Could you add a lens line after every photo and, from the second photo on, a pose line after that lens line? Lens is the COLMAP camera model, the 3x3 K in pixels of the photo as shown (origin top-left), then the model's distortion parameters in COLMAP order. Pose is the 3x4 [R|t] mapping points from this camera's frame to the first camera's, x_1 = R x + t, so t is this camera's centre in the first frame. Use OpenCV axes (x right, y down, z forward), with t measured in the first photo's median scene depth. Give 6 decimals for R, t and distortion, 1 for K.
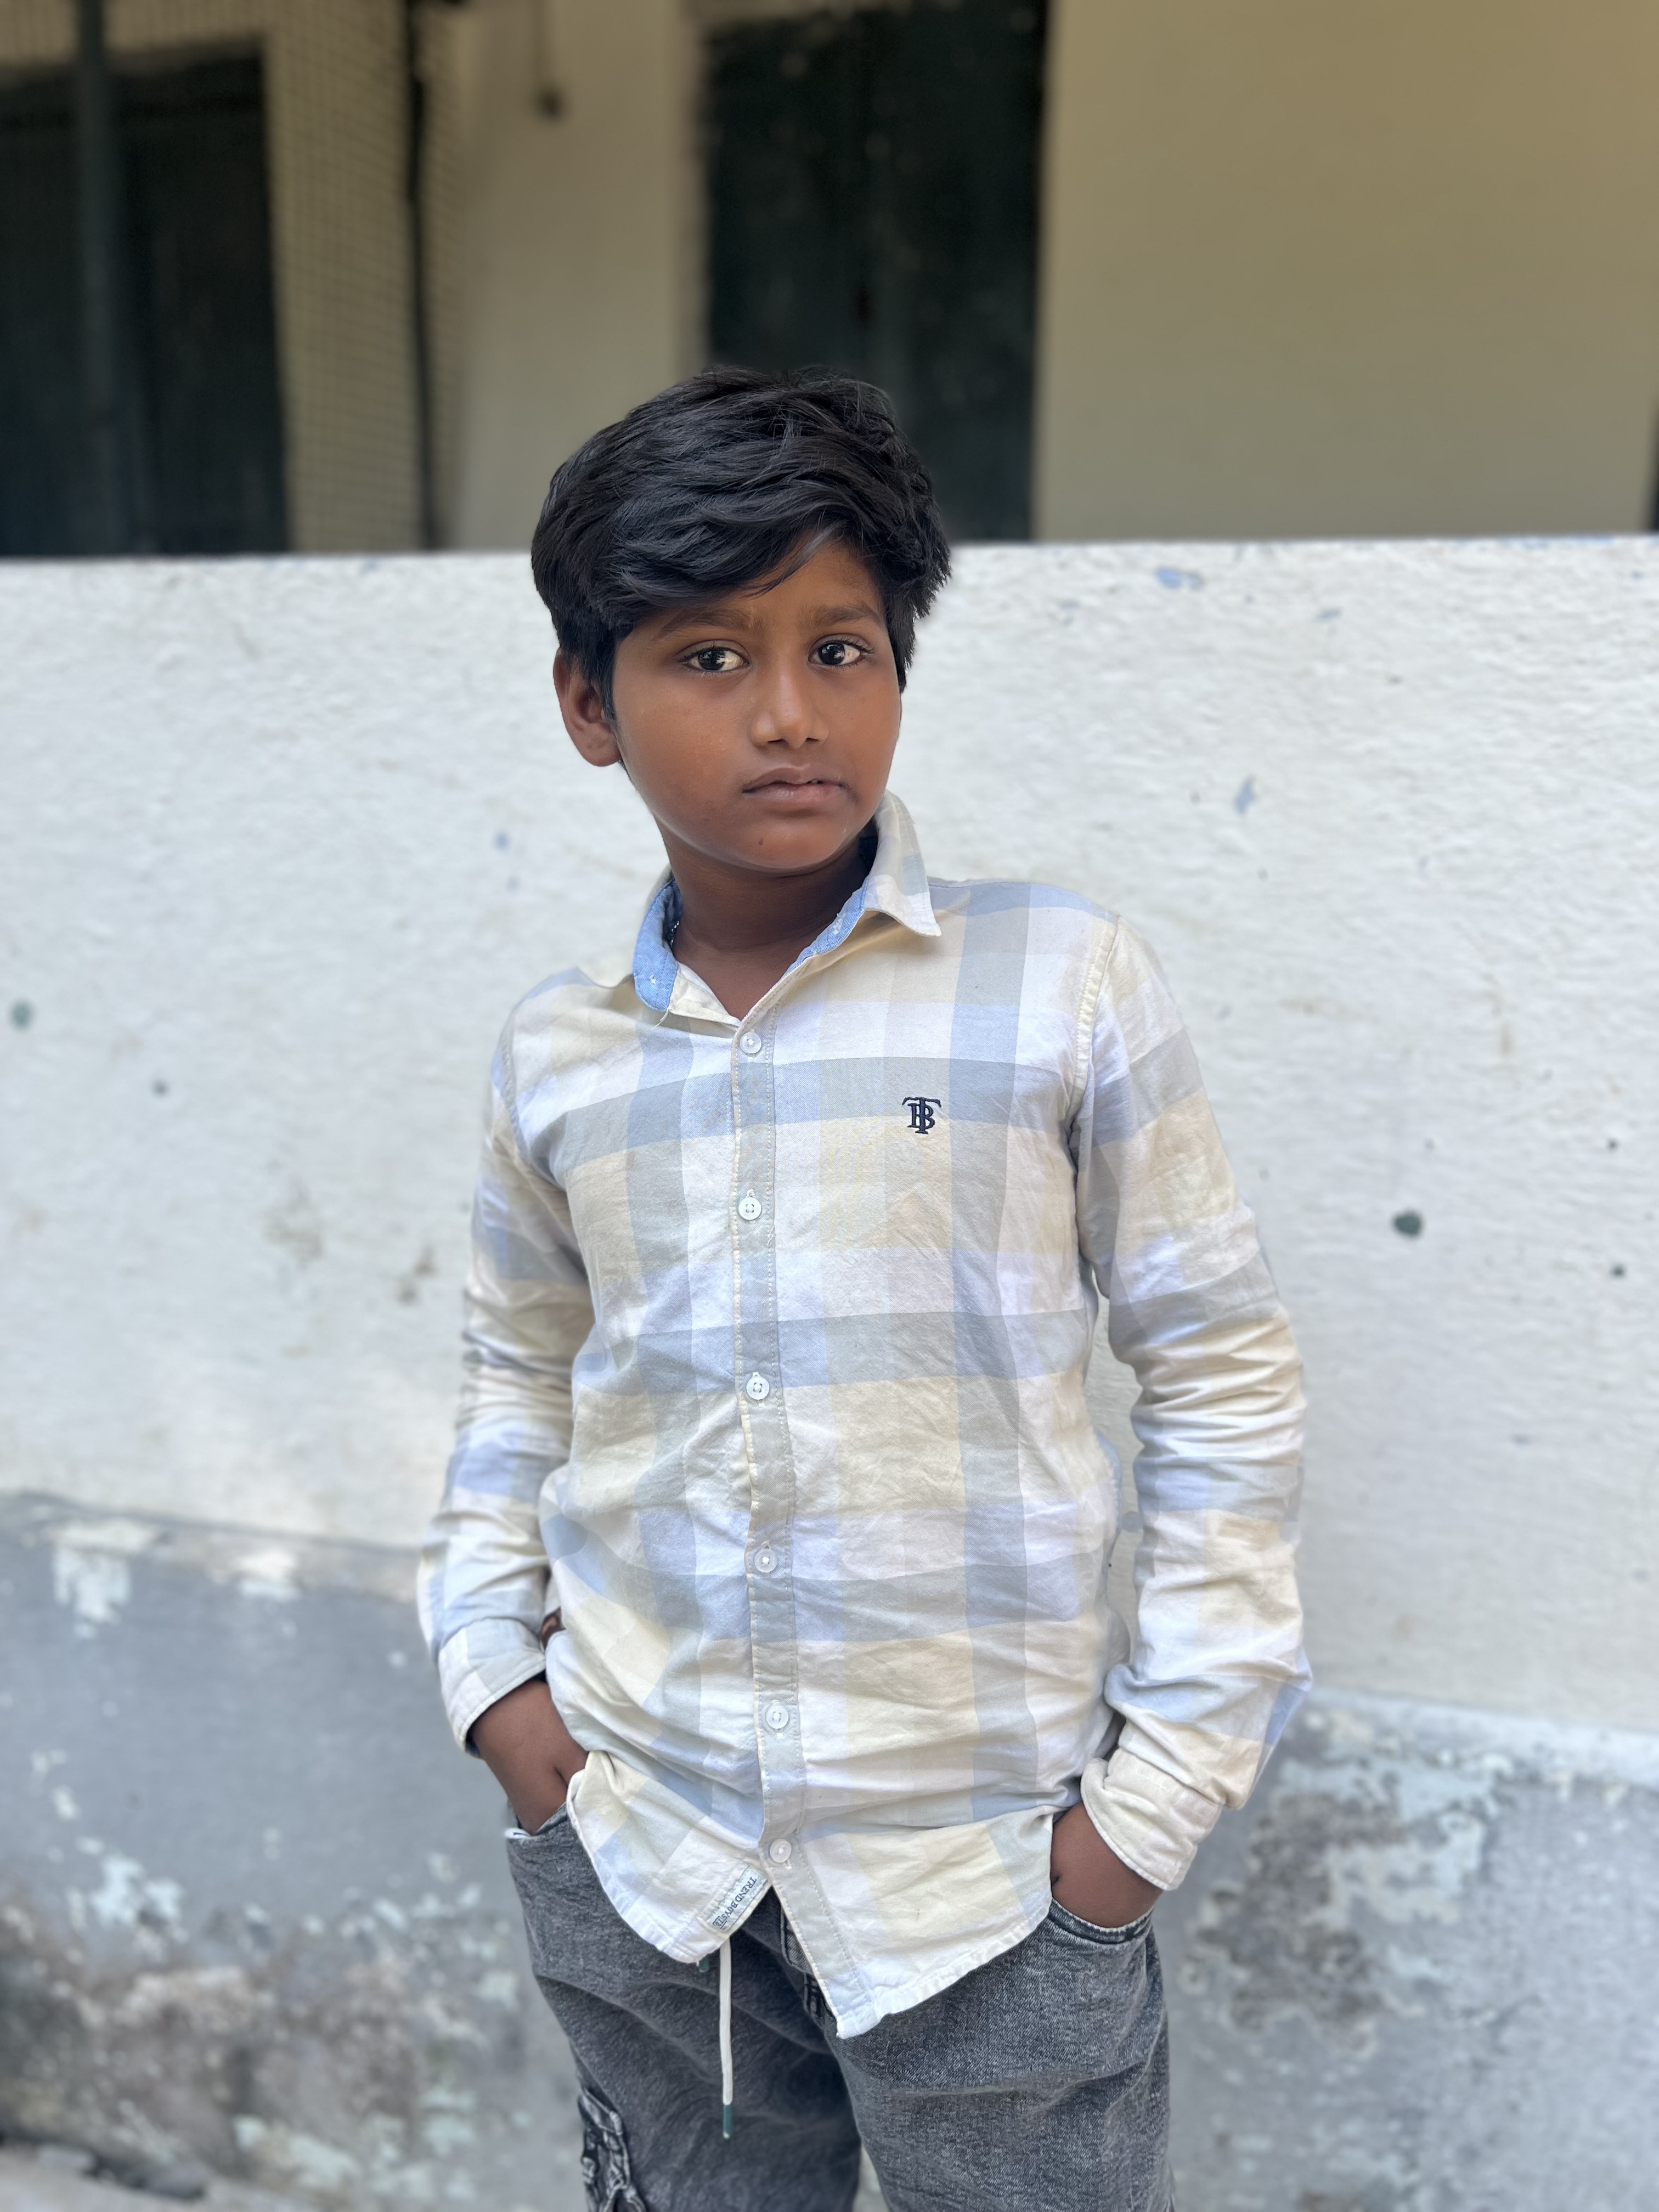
lens RADIAL K [[1708.8, 0, 819.9], [0, 1708.8, 1100.9], [0, 0, 1]] dist [0.026508, -0.040787]
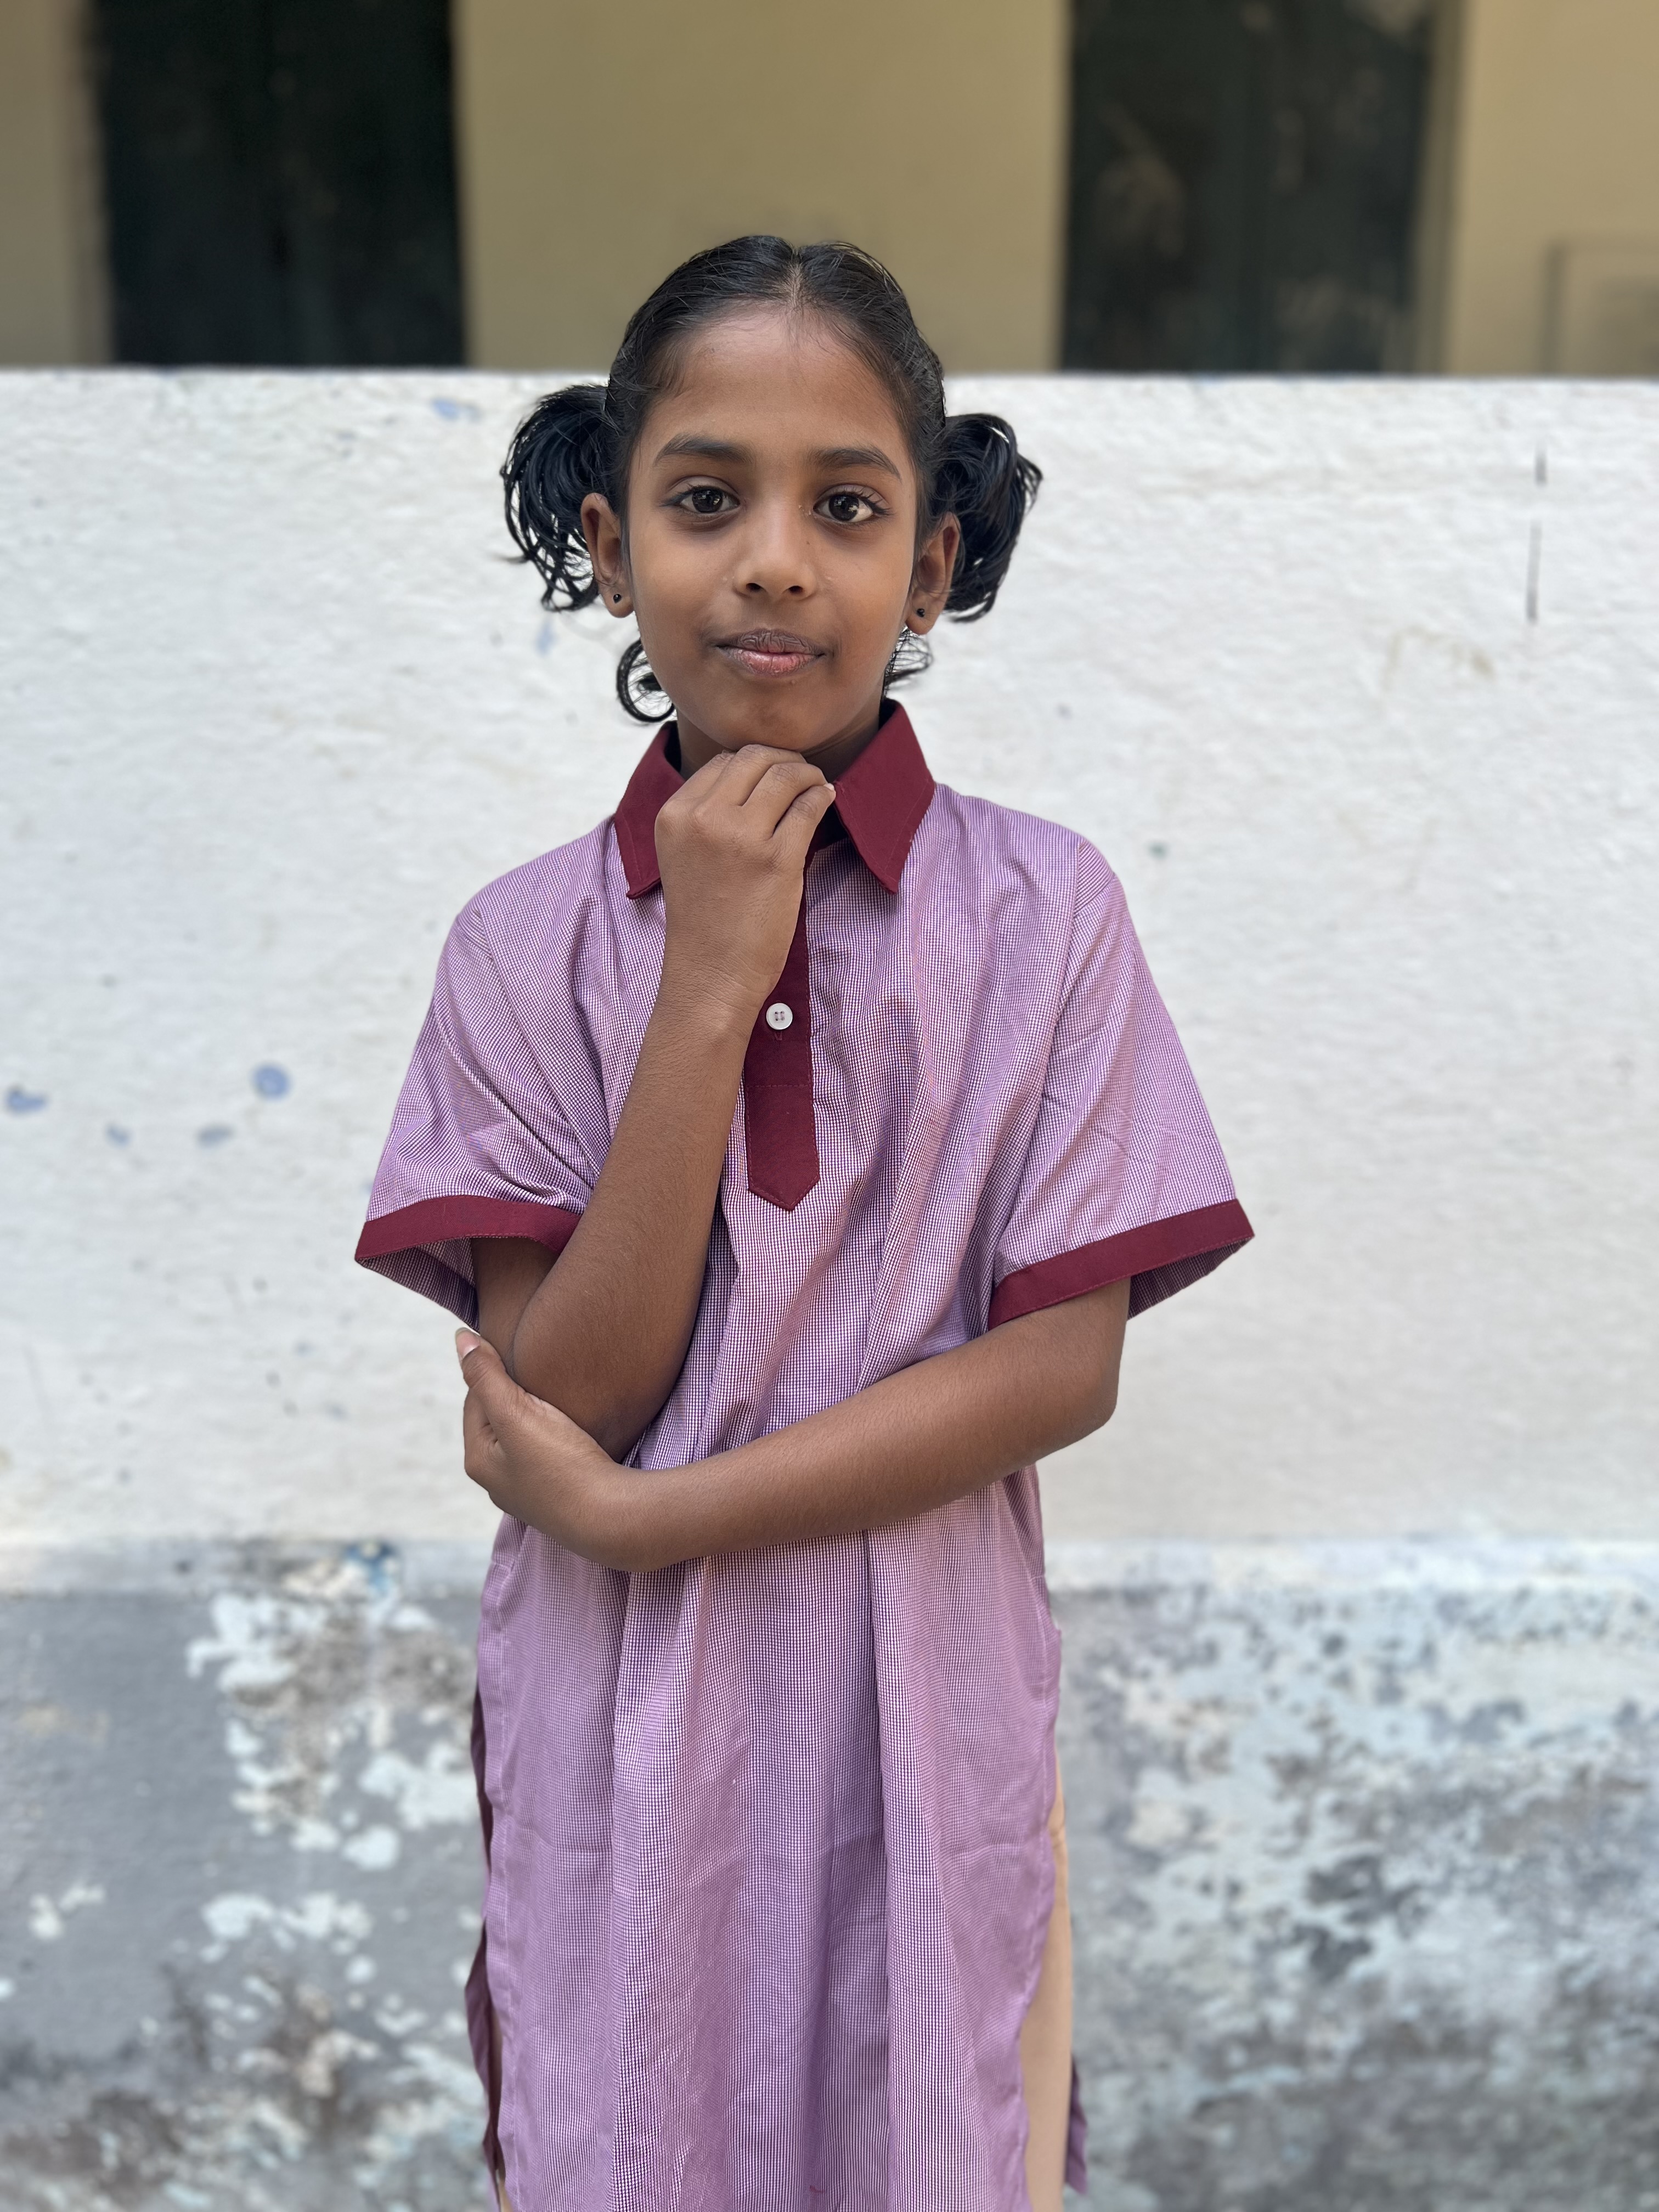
lens RADIAL K [[1708.8, 0, 836.4], [0, 1708.8, 1091.3], [0, 0, 1]] dist [0.026508, -0.040787]
pose [[0.962899, -0.062658, 0.262489, 0.123512], [0.065749, 0.997832, -0.003000, 0.088710], [-0.261732, 0.020147, 0.964930, 0.010455]]
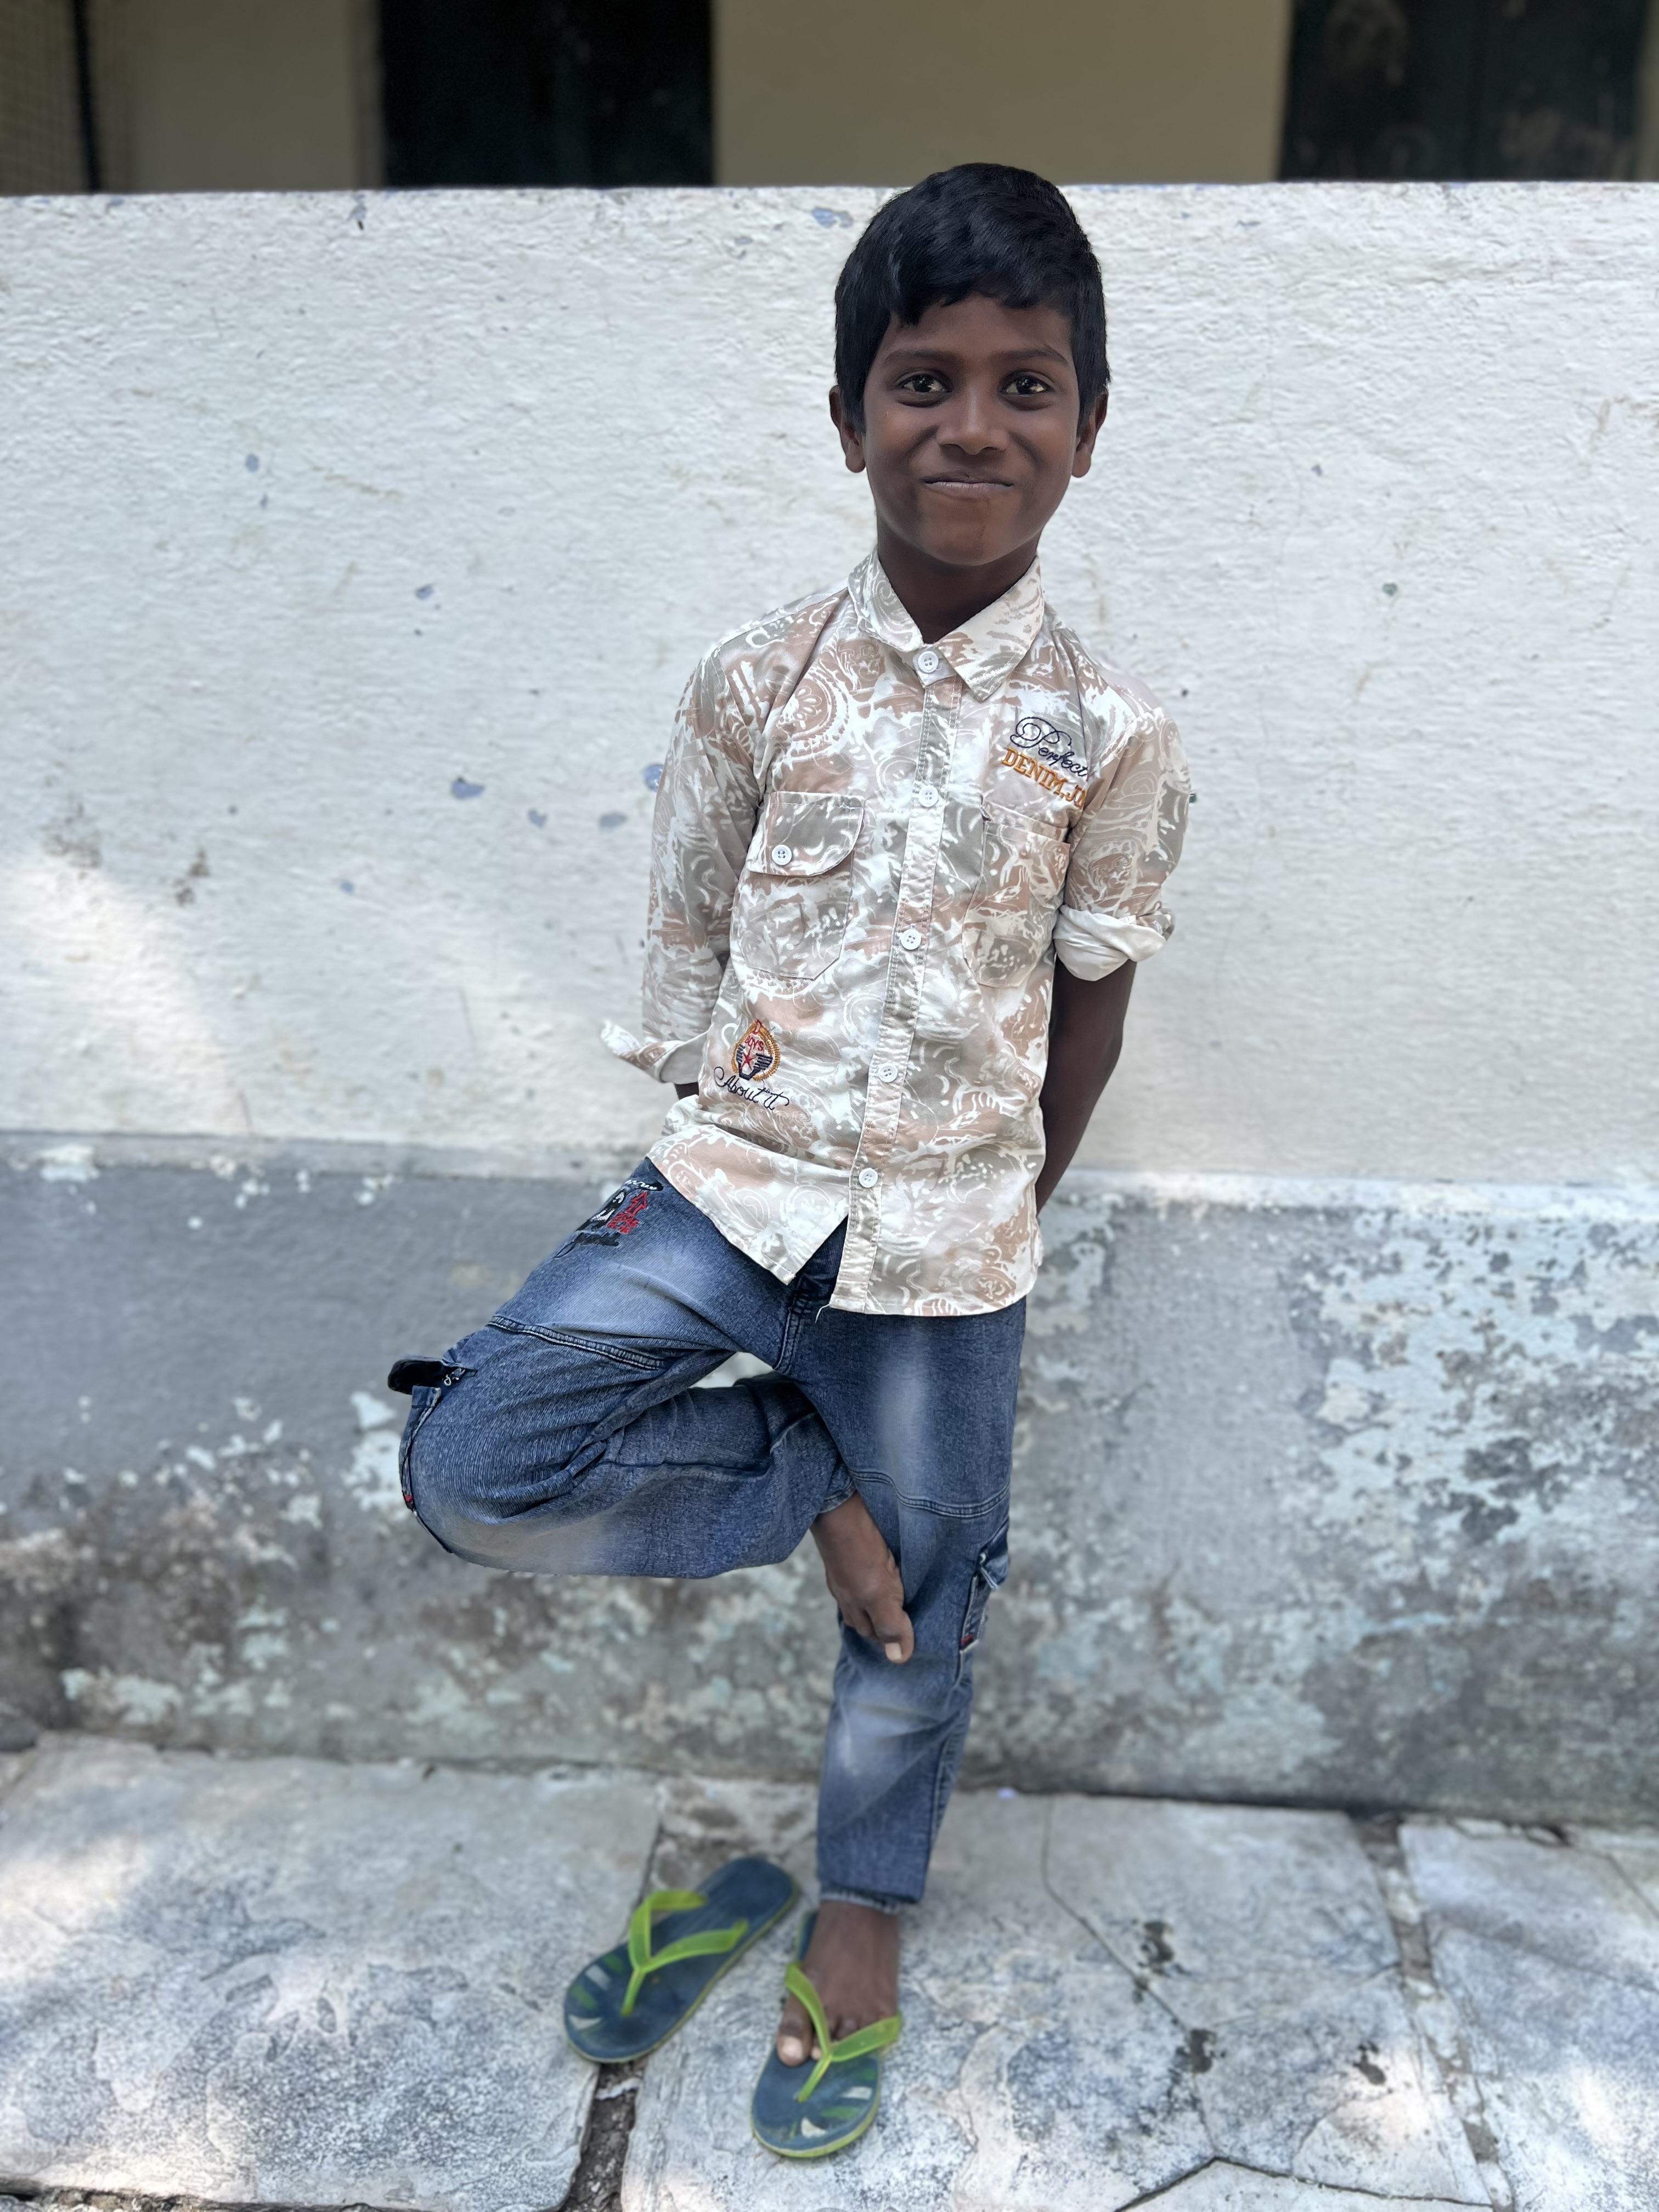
lens RADIAL K [[1708.8, 0, 827.9], [0, 1708.8, 1104.9], [0, 0, 1]] dist [0.026508, -0.040787]
pose [[0.984483, -0.049140, 0.168459, -0.025323], [0.037967, 0.996900, 0.068915, 0.212162], [-0.171323, -0.061450, 0.983297, -0.204391]]
